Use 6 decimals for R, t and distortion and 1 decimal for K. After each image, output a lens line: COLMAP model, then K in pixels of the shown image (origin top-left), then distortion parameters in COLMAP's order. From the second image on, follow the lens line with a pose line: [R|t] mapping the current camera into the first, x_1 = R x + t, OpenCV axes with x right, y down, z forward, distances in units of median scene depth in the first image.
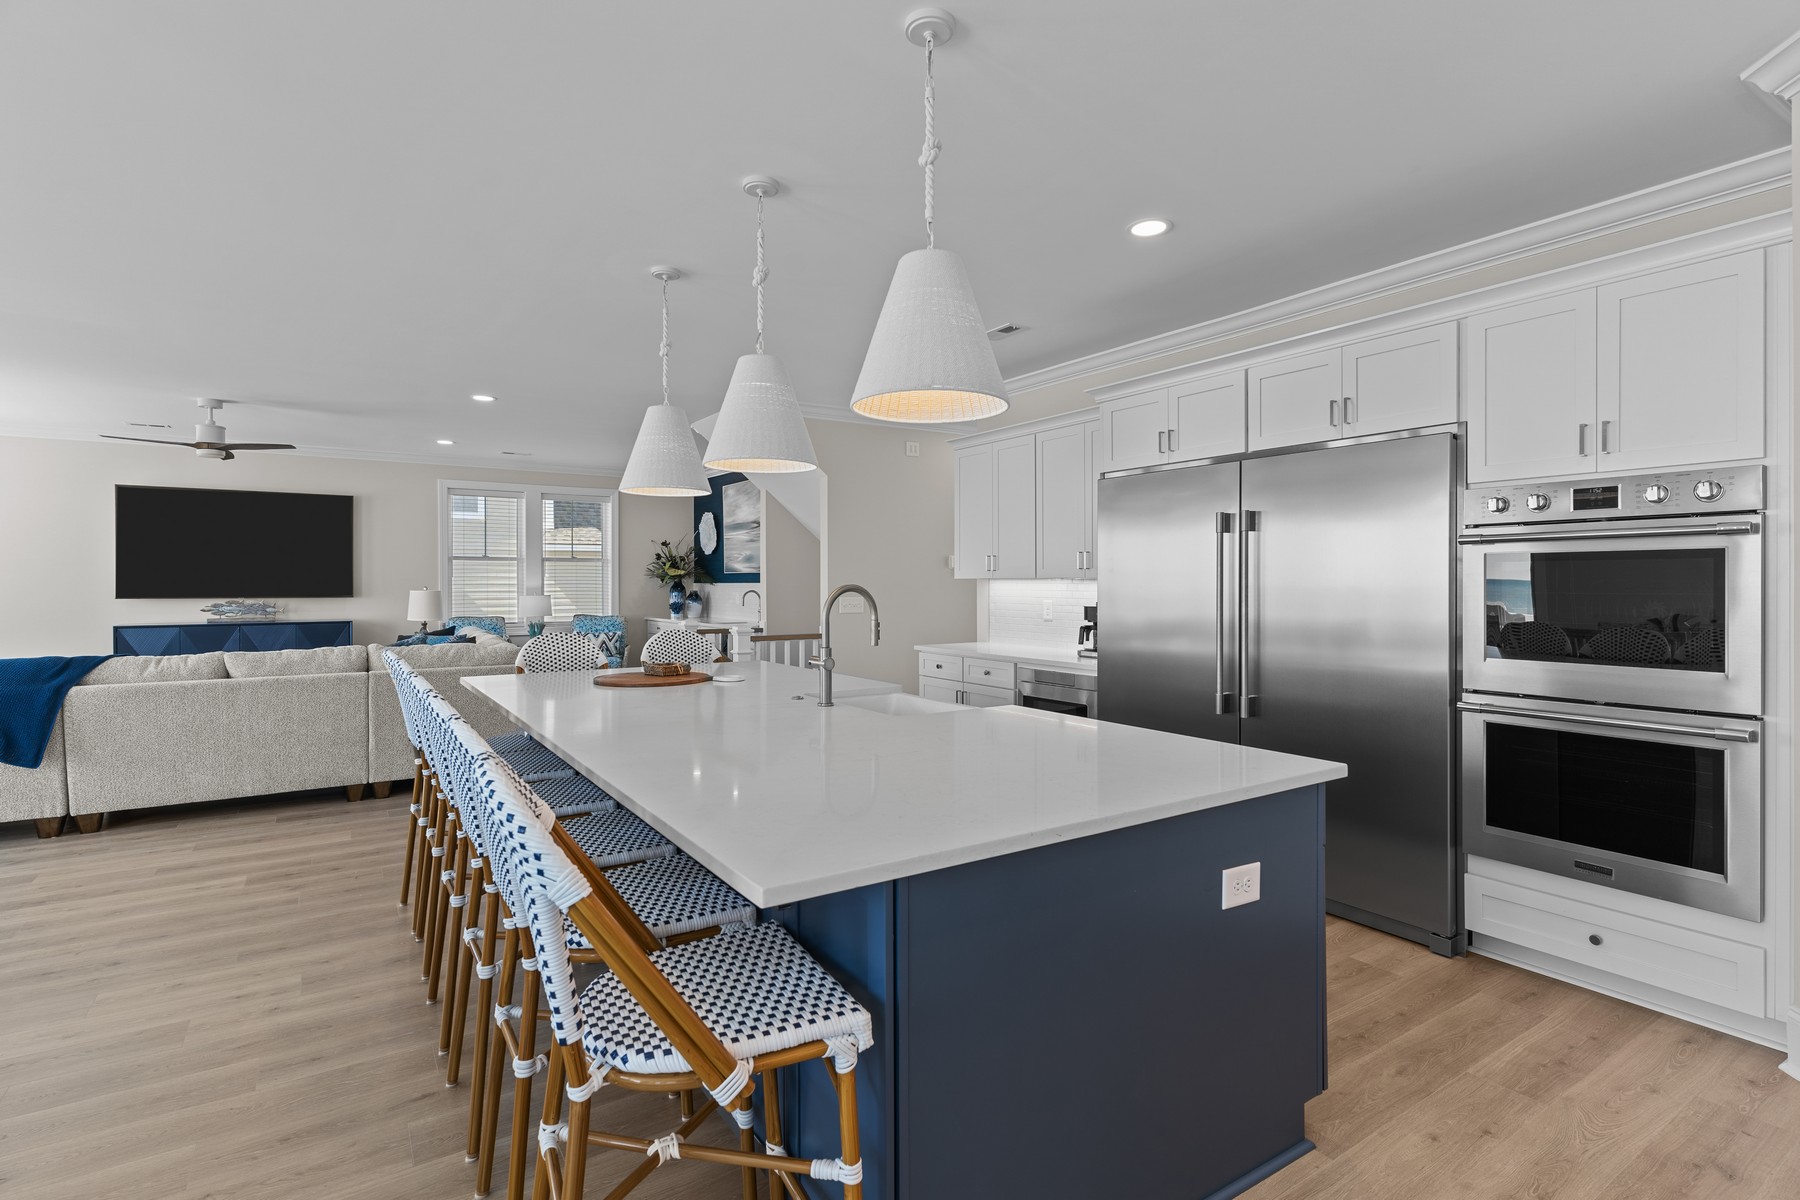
lens RADIAL K [[865.8, 0, 898.8], [0, 865.8, 581.5], [0, 0, 1]] dist [-0.004100, -0.000883]
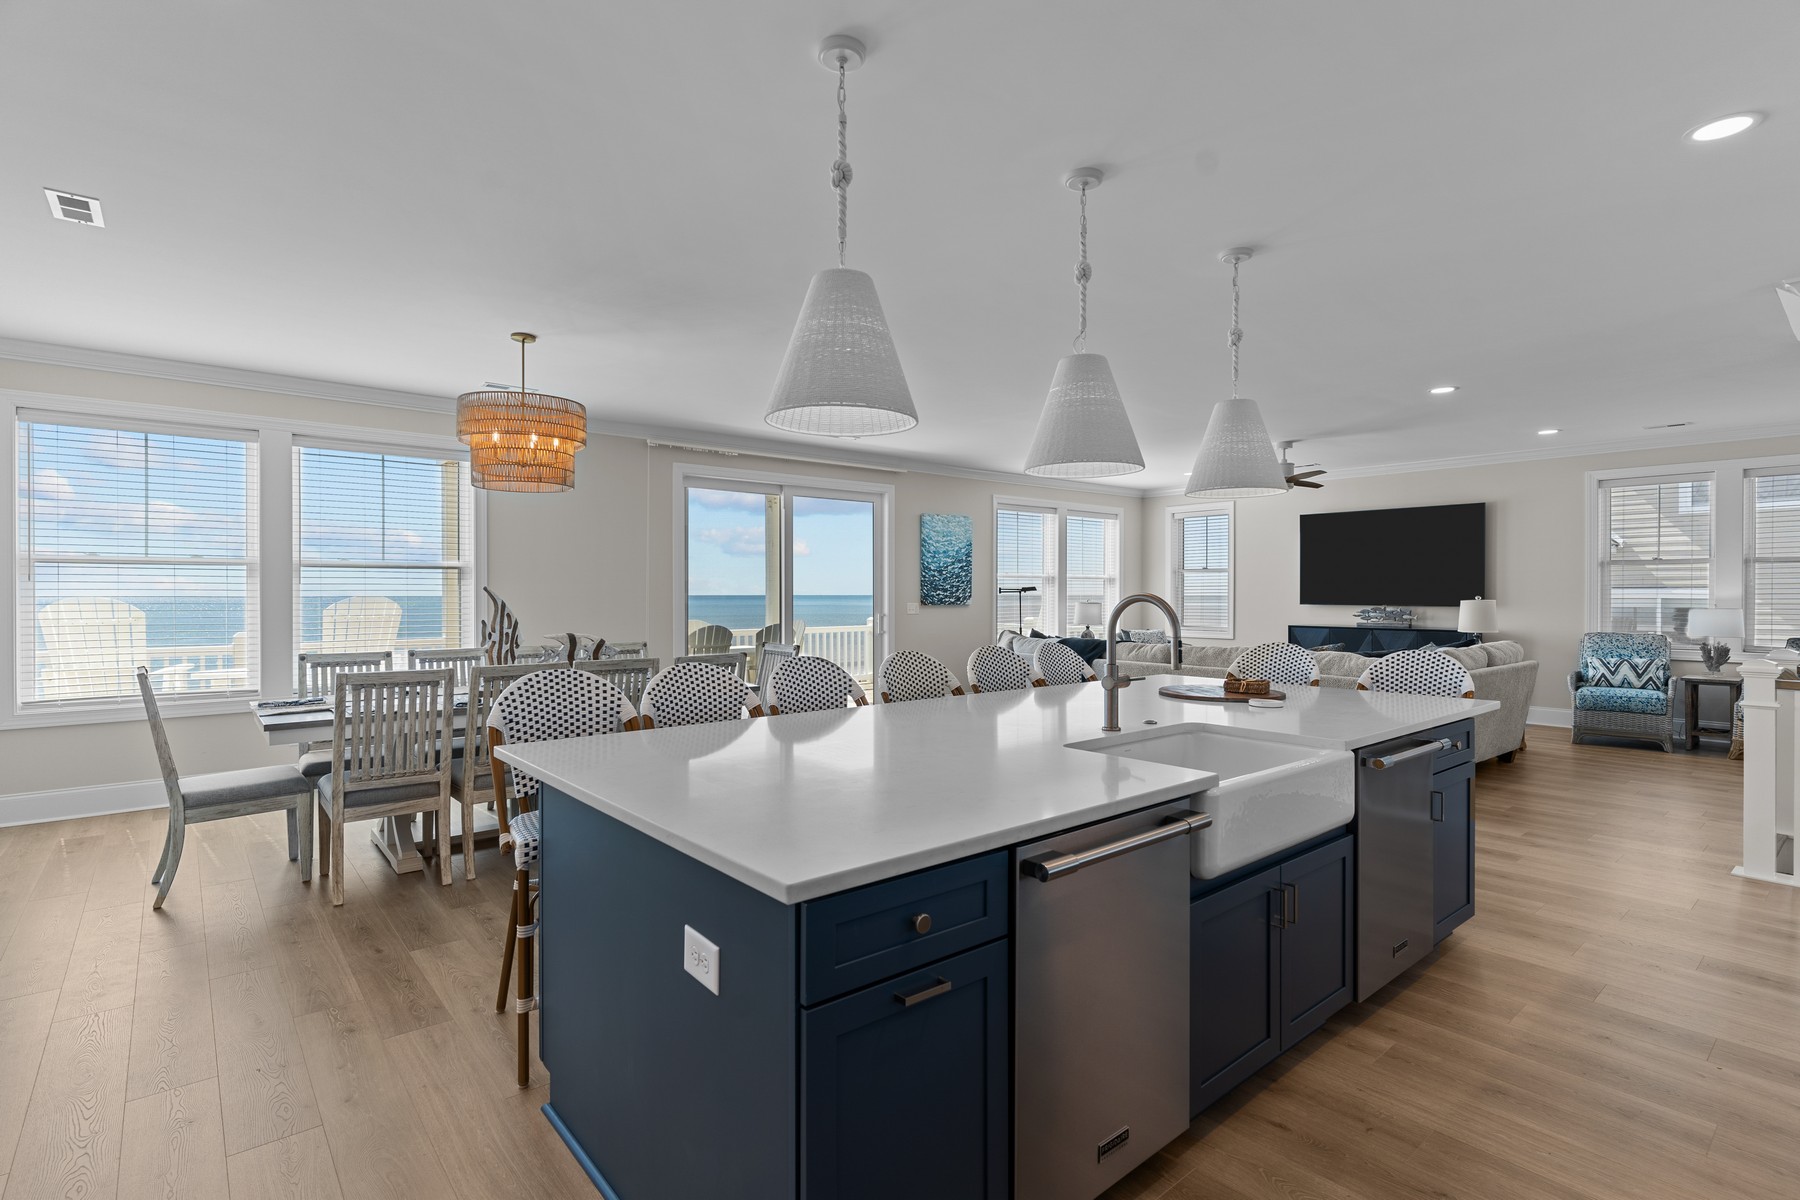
lens RADIAL K [[858.6, 0, 900.0], [0, 858.6, 600.0], [0, 0, 1]] dist [0.002202, -0.000075]
pose [[0.120567, 0.010540, -0.992649, 0.464847], [0.000876, 0.999942, 0.010724, -0.000412], [0.992705, -0.002163, 0.120551, 0.413754]]
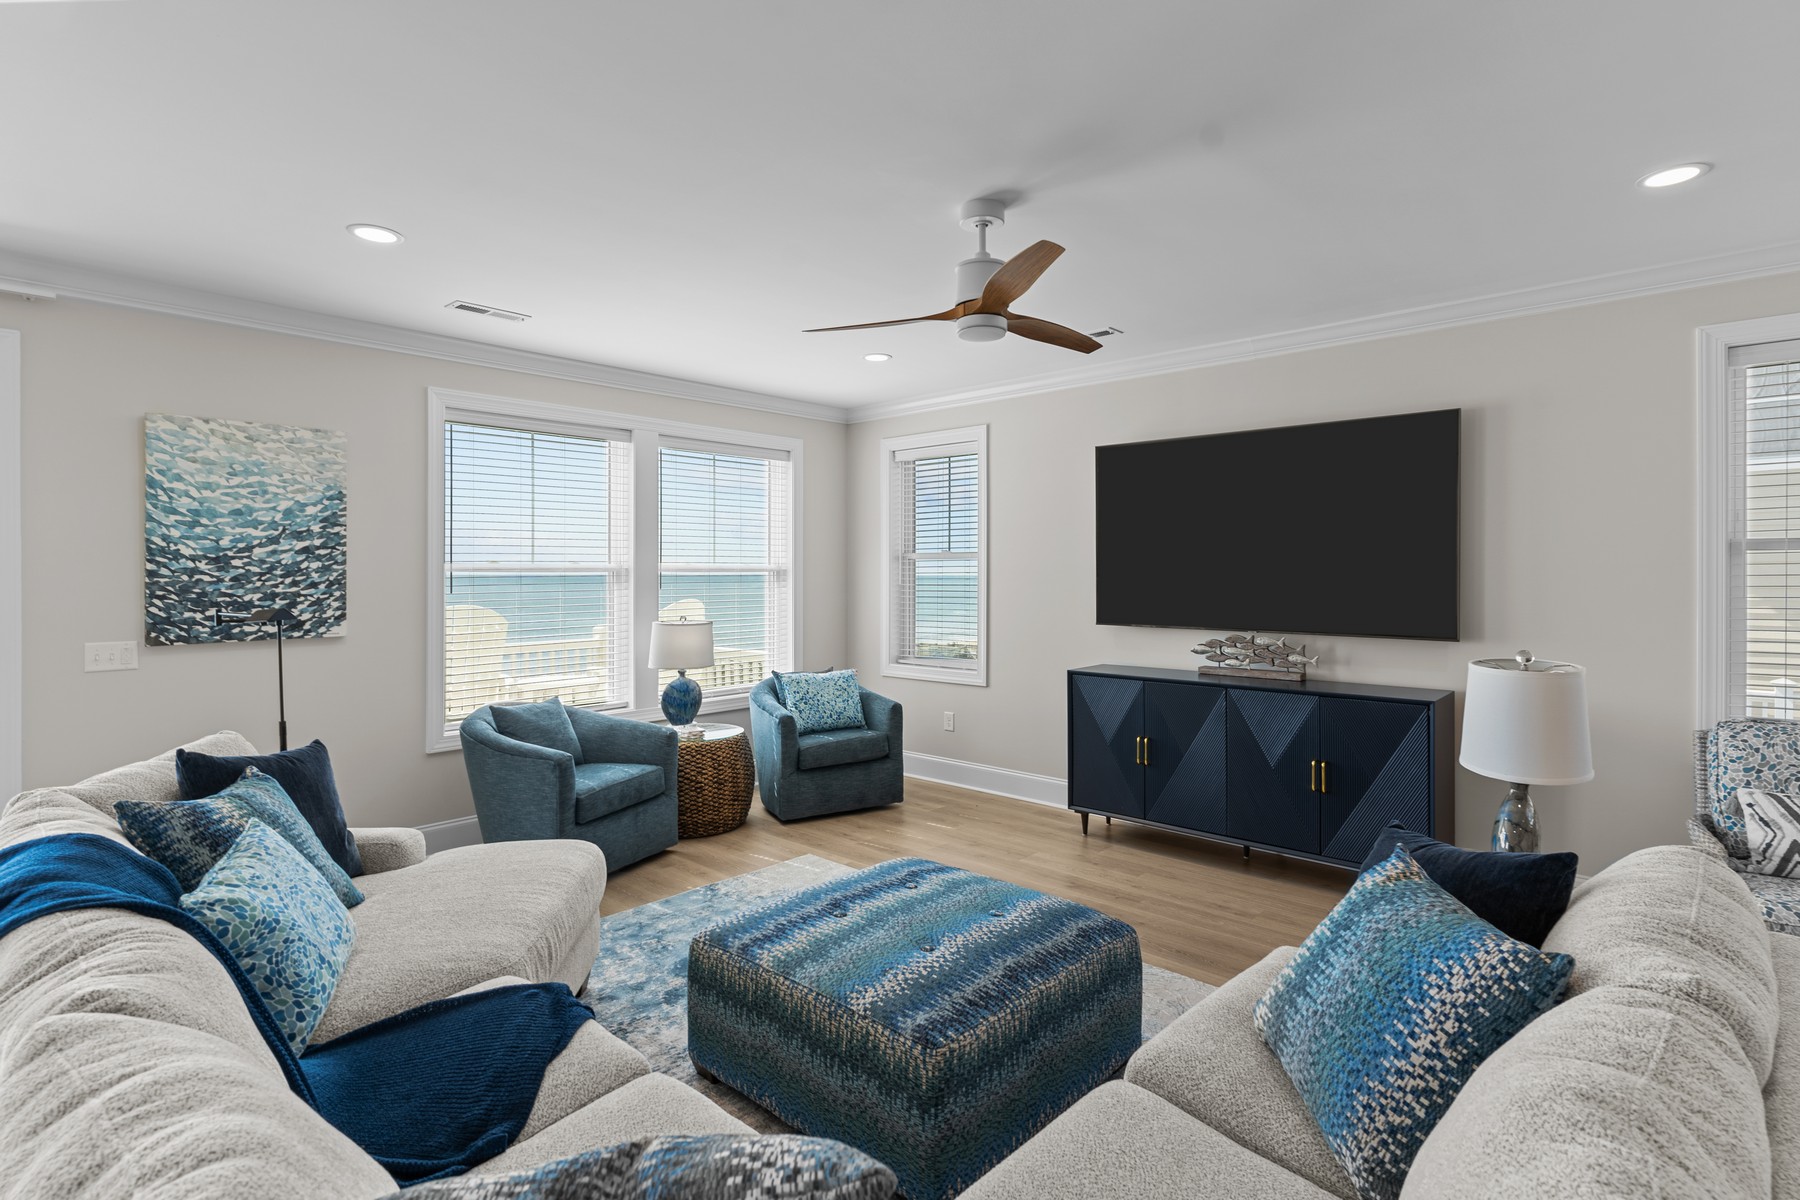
lens RADIAL K [[891.2, 0, 906.4], [0, 891.2, 579.1], [0, 0, 1]] dist [0.001113, 0.000319]
pose [[0.247311, 0.009331, -0.968891, -0.482066], [0.001628, 0.999948, 0.010046, -0.033108], [0.968935, -0.004061, 0.247283, 1.128174]]
